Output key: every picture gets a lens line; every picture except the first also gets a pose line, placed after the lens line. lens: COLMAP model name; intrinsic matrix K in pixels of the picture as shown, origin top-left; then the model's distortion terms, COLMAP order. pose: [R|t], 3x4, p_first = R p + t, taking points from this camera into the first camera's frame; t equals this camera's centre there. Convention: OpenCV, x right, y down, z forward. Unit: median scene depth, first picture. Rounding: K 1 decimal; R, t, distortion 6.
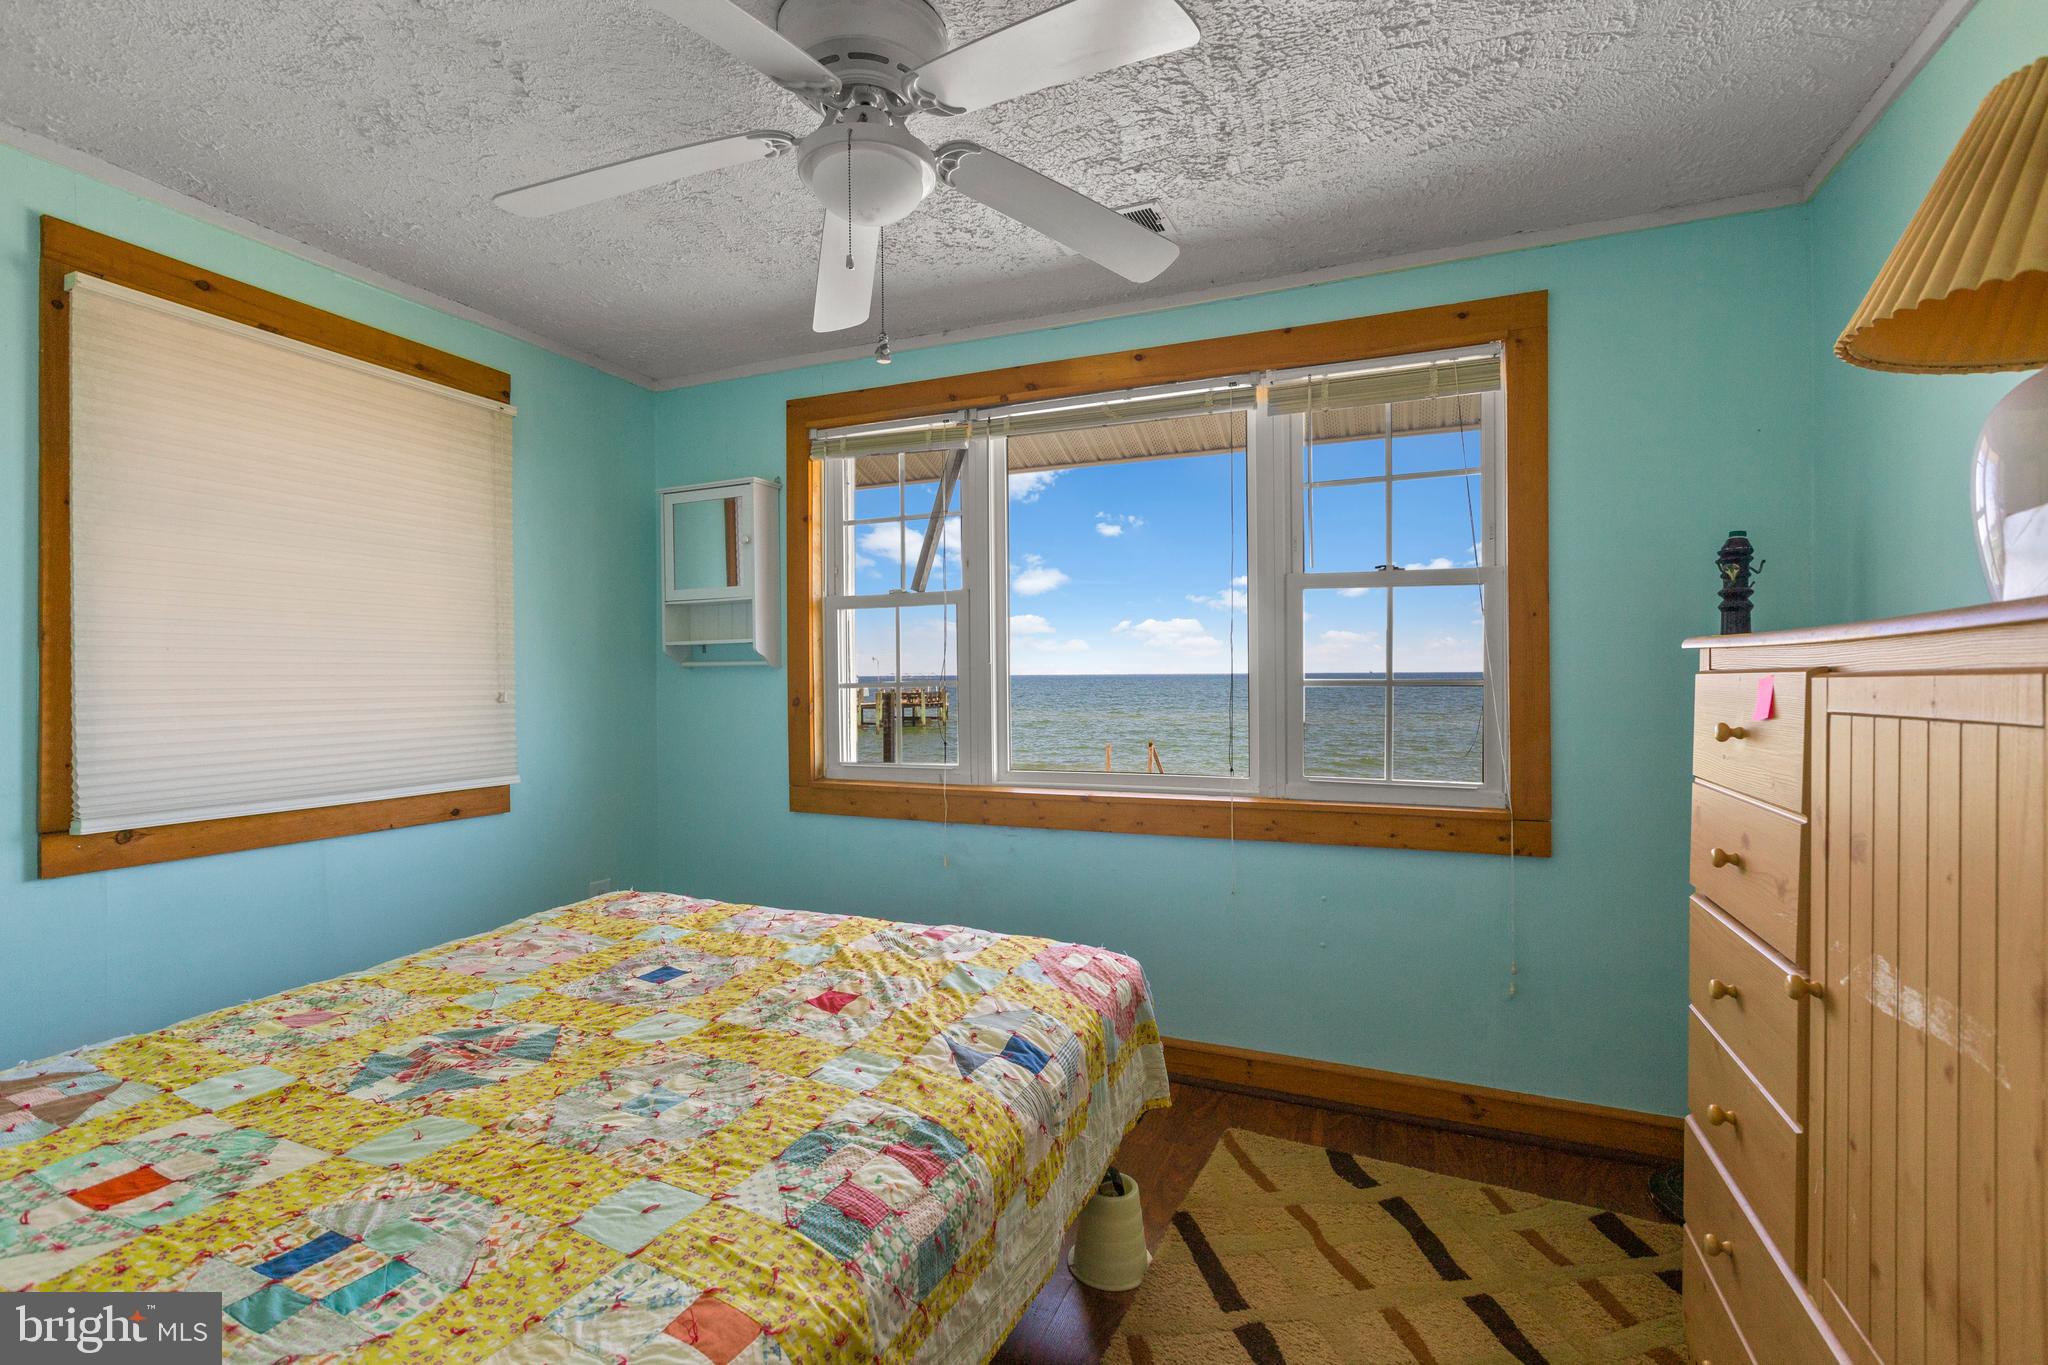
lens RADIAL K [[931.9, 0, 1033.9], [0, 931.9, 678.4], [0, 0, 1]] dist [-0.005152, -0.001454]
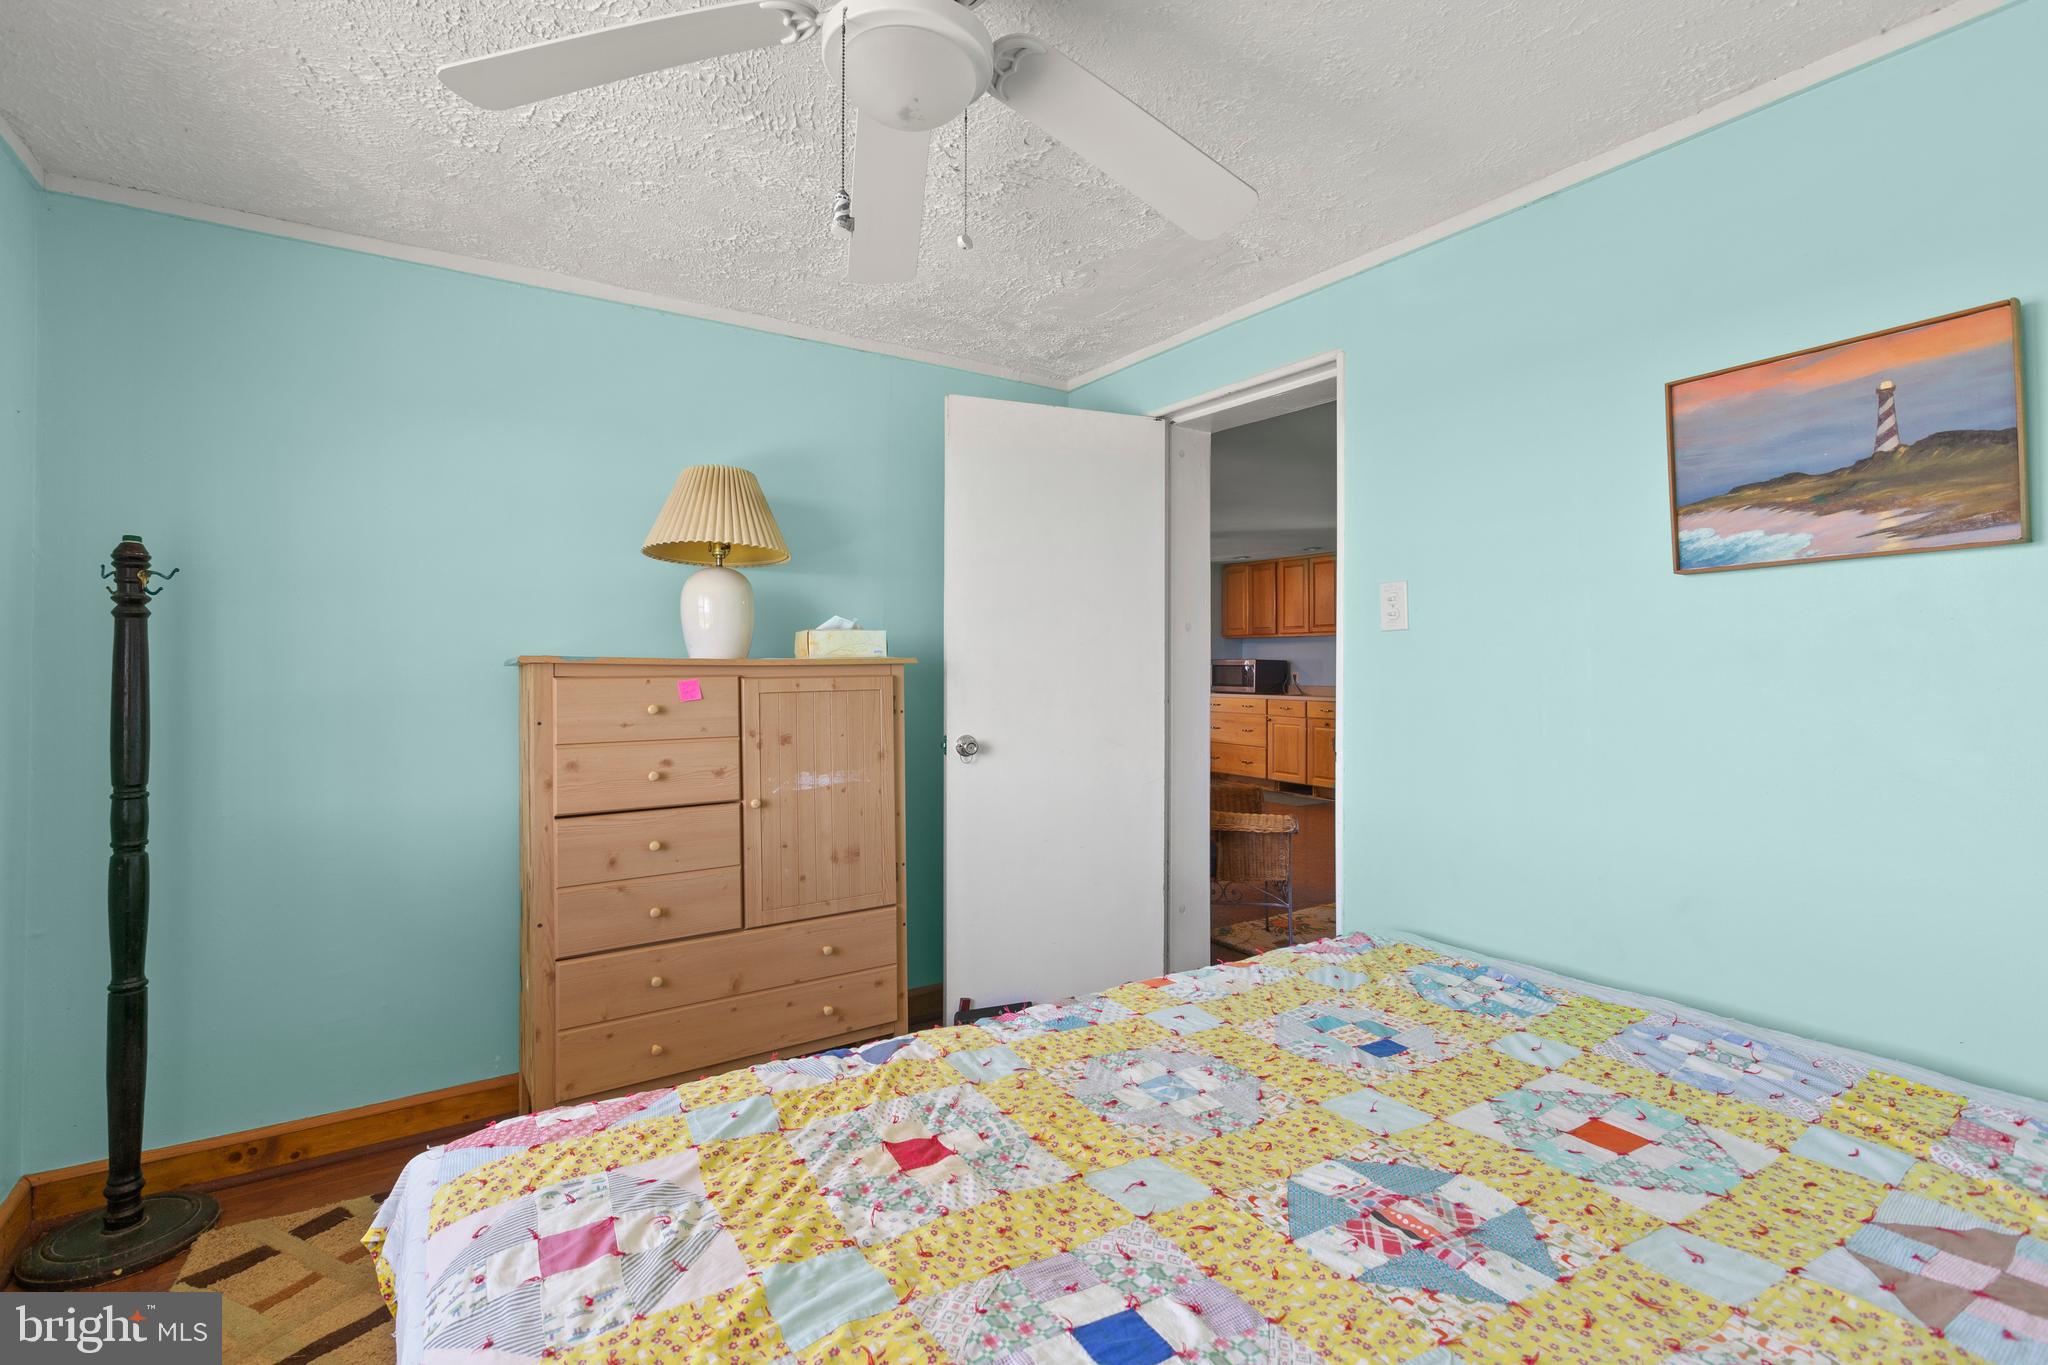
lens RADIAL K [[931.9, 0, 1029.4], [0, 931.9, 672.2], [0, 0, 1]] dist [-0.005152, -0.001454]
pose [[-0.835104, 0.001613, 0.550090, -0.731289], [0.005602, 0.999969, 0.005572, -0.019868], [-0.550063, 0.007735, -0.835087, 1.676429]]
